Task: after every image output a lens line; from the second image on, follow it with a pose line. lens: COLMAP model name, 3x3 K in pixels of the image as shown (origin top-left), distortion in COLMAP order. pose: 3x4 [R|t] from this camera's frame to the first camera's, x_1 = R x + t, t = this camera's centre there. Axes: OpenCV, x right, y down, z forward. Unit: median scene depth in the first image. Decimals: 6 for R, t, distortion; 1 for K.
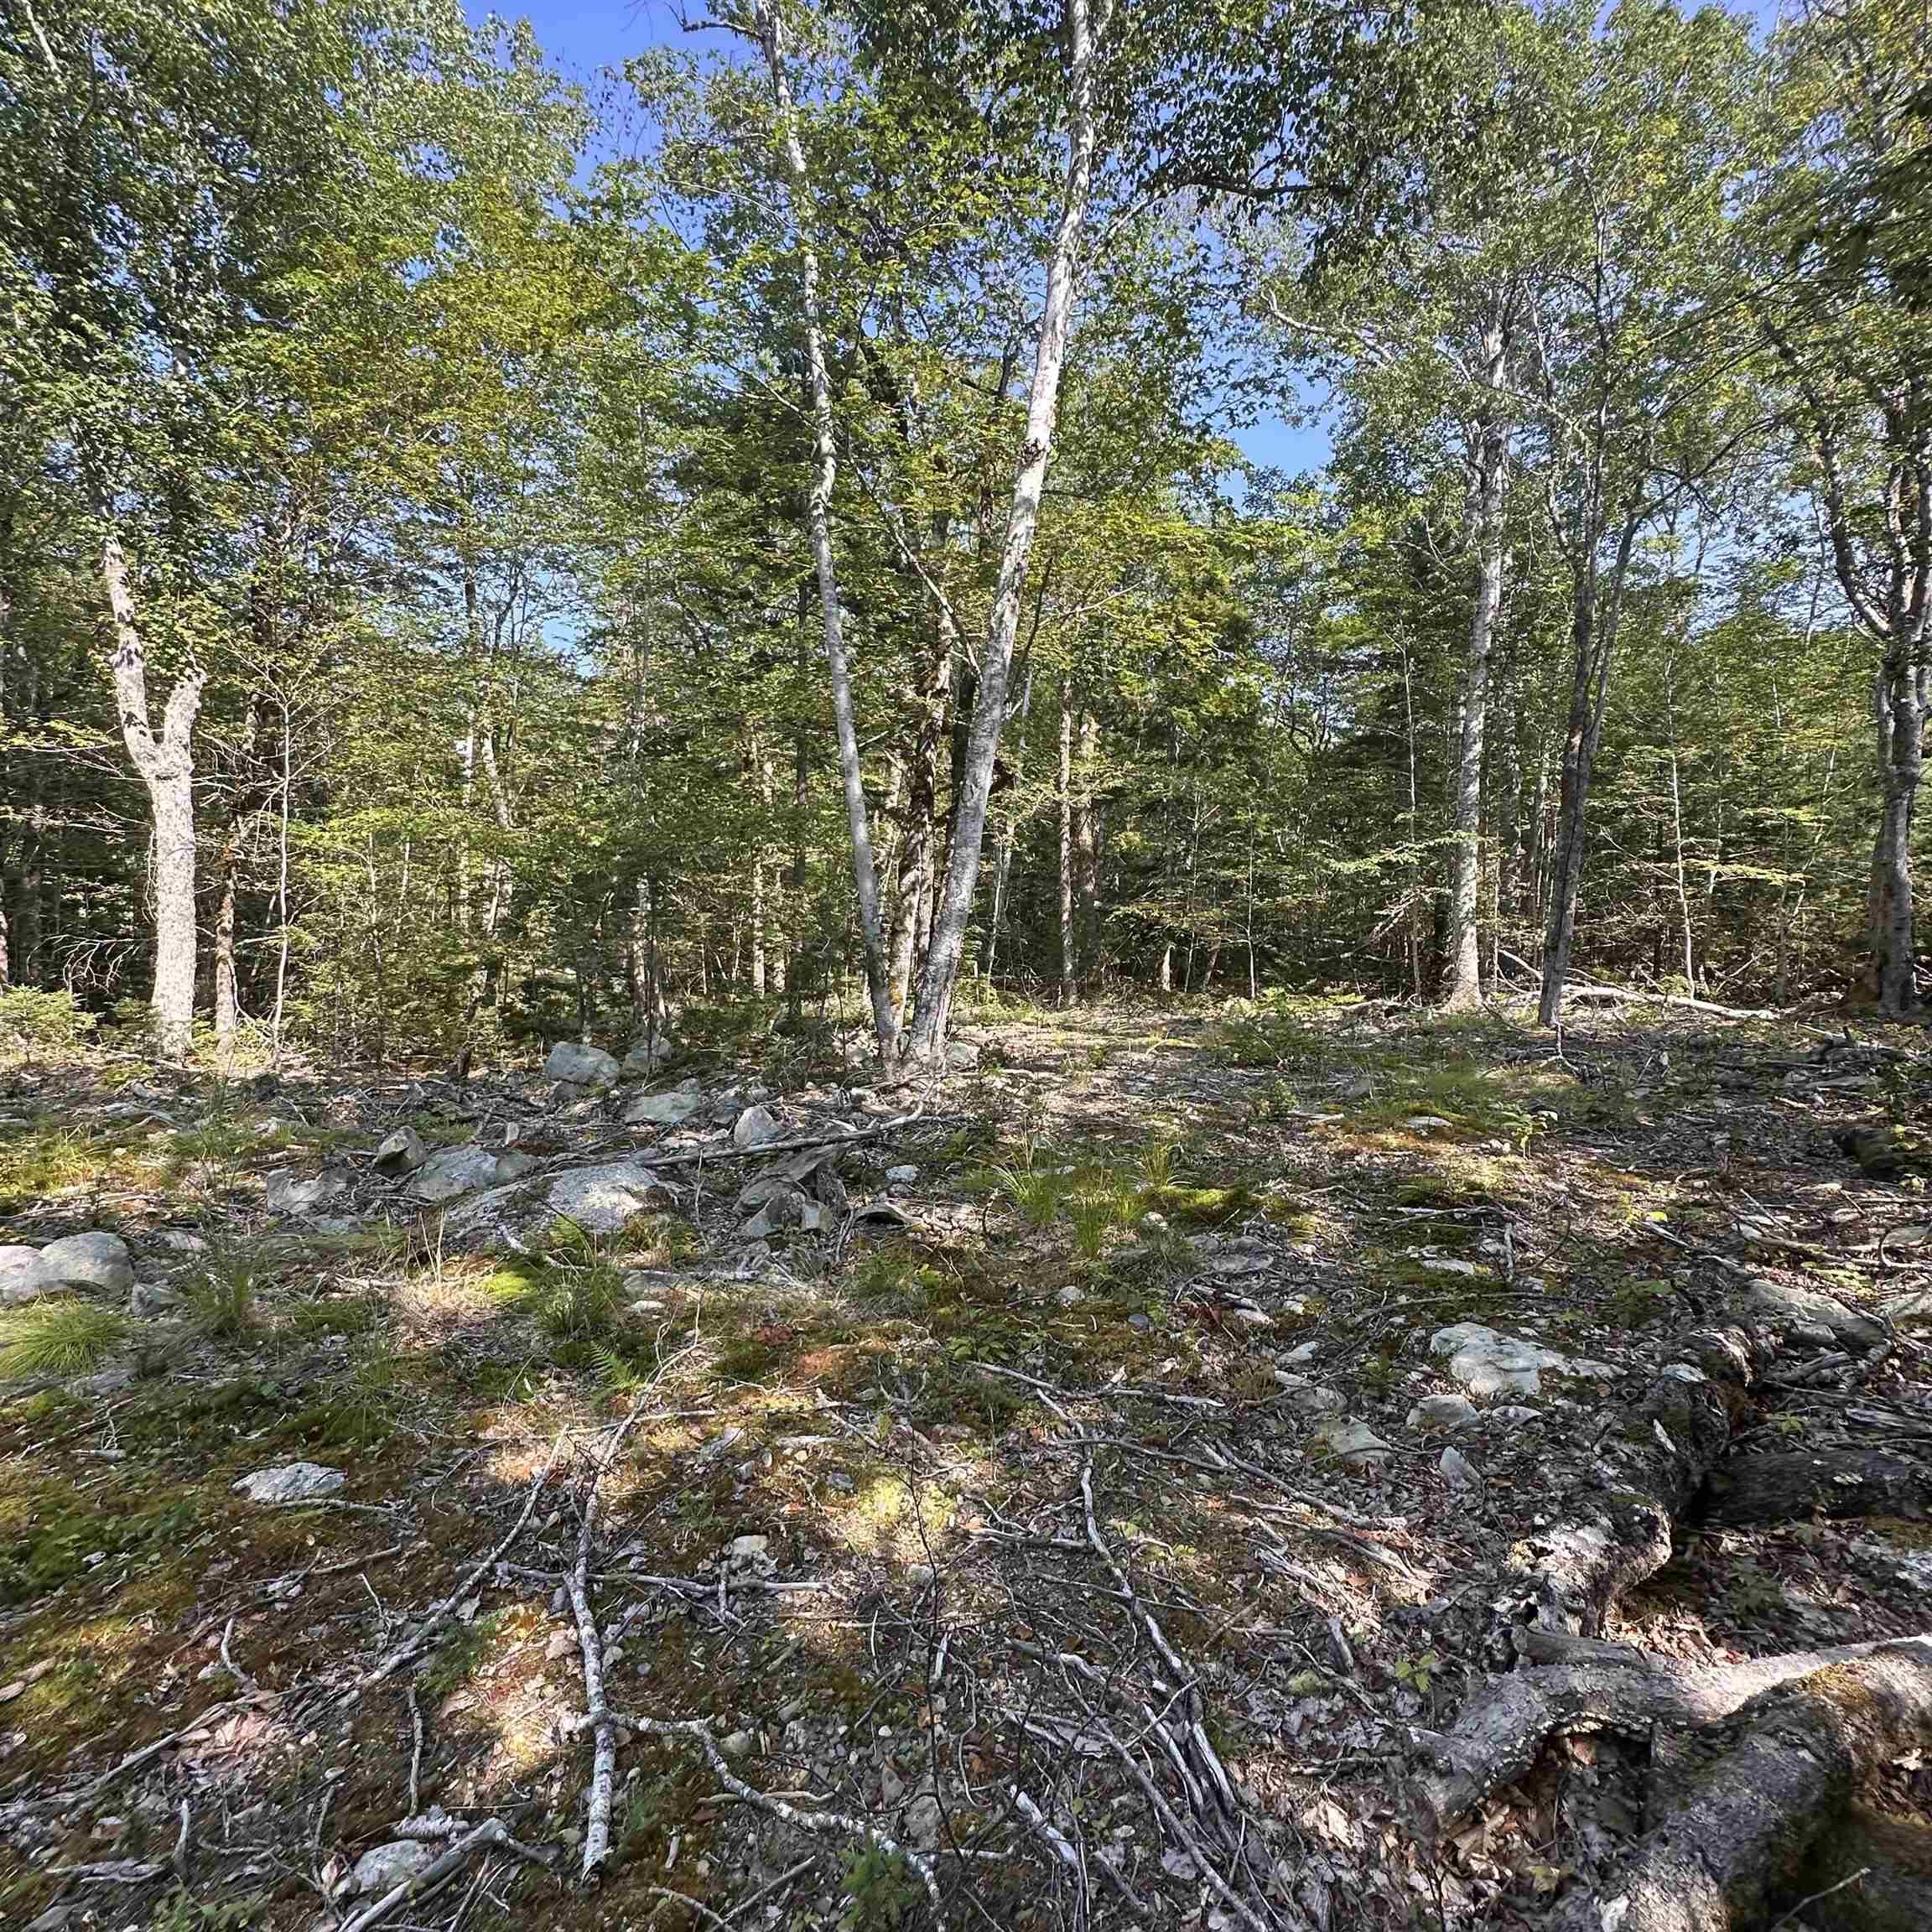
lens RADIAL K [[1105.9, 0, 966.0], [0, 1105.9, 966.0], [0, 0, 1]] dist [-0.002168, -0.000613]
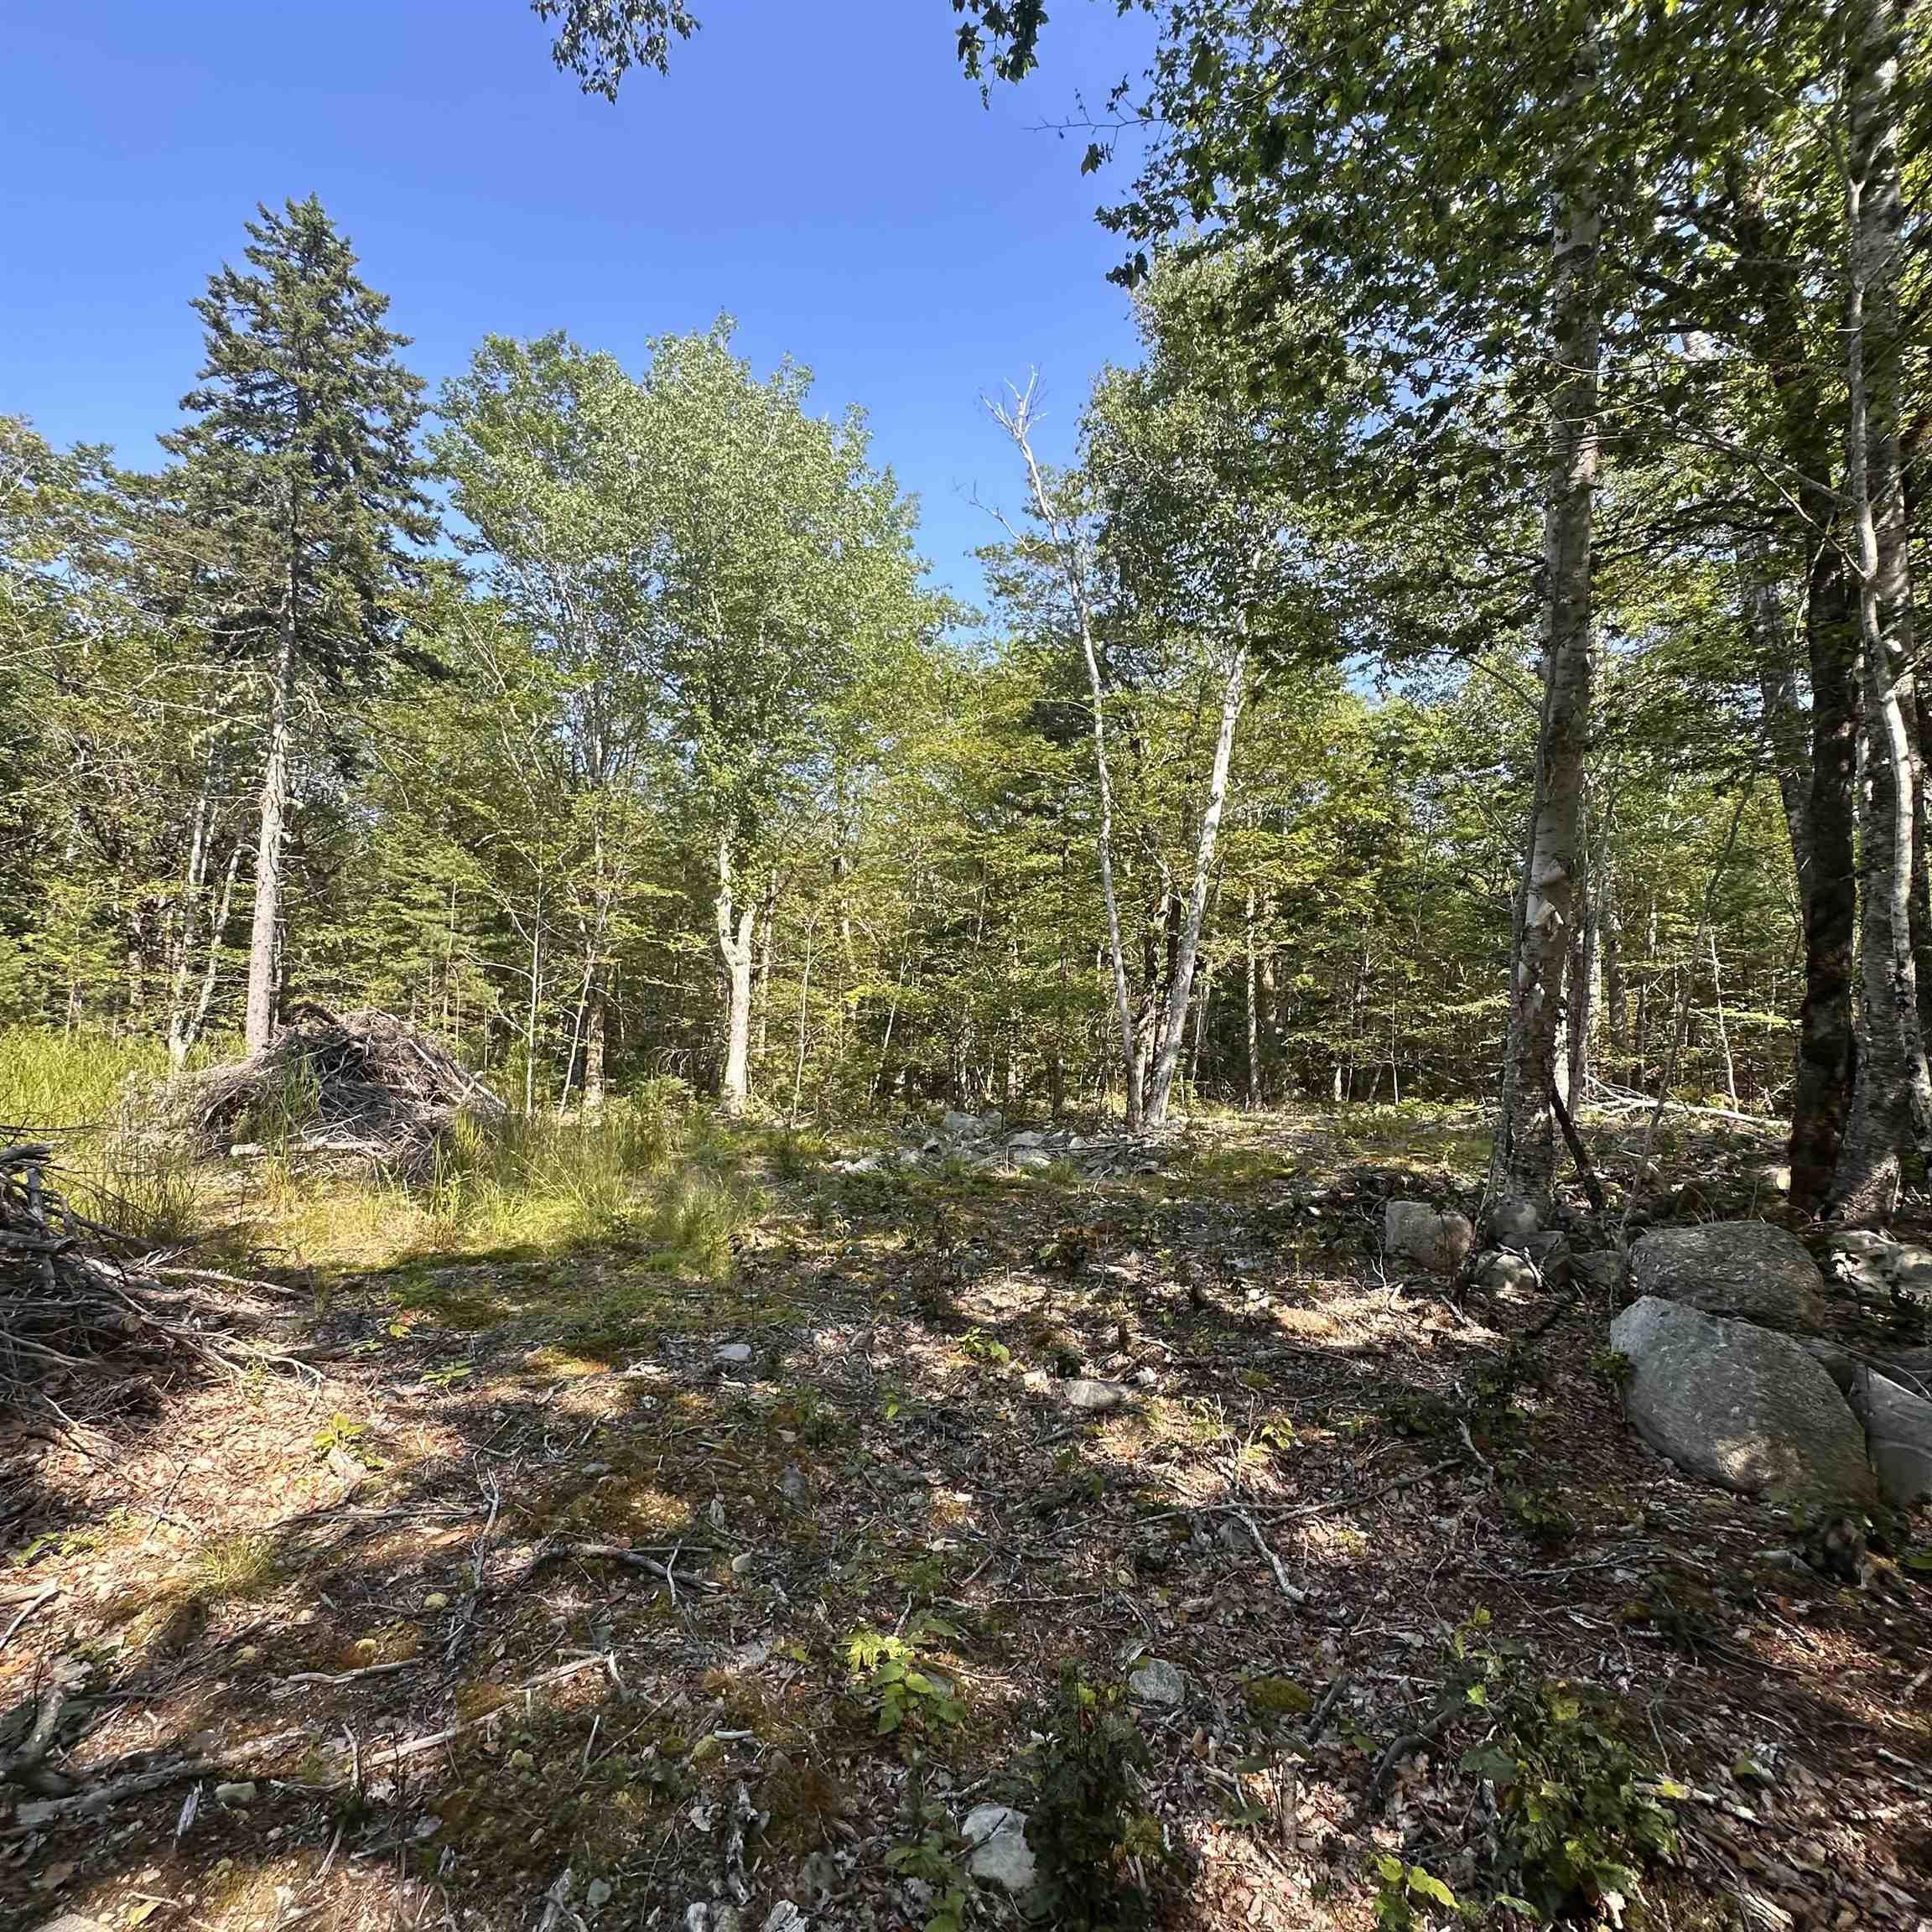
lens RADIAL K [[1105.9, 0, 966.0], [0, 1105.9, 966.0], [0, 0, 1]] dist [-0.002168, -0.000613]
pose [[0.983539, 0.002288, -0.180681, -0.008593], [-0.020766, 0.994726, -0.100448, 0.008054], [0.179498, 0.102547, 0.978399, -0.510033]]
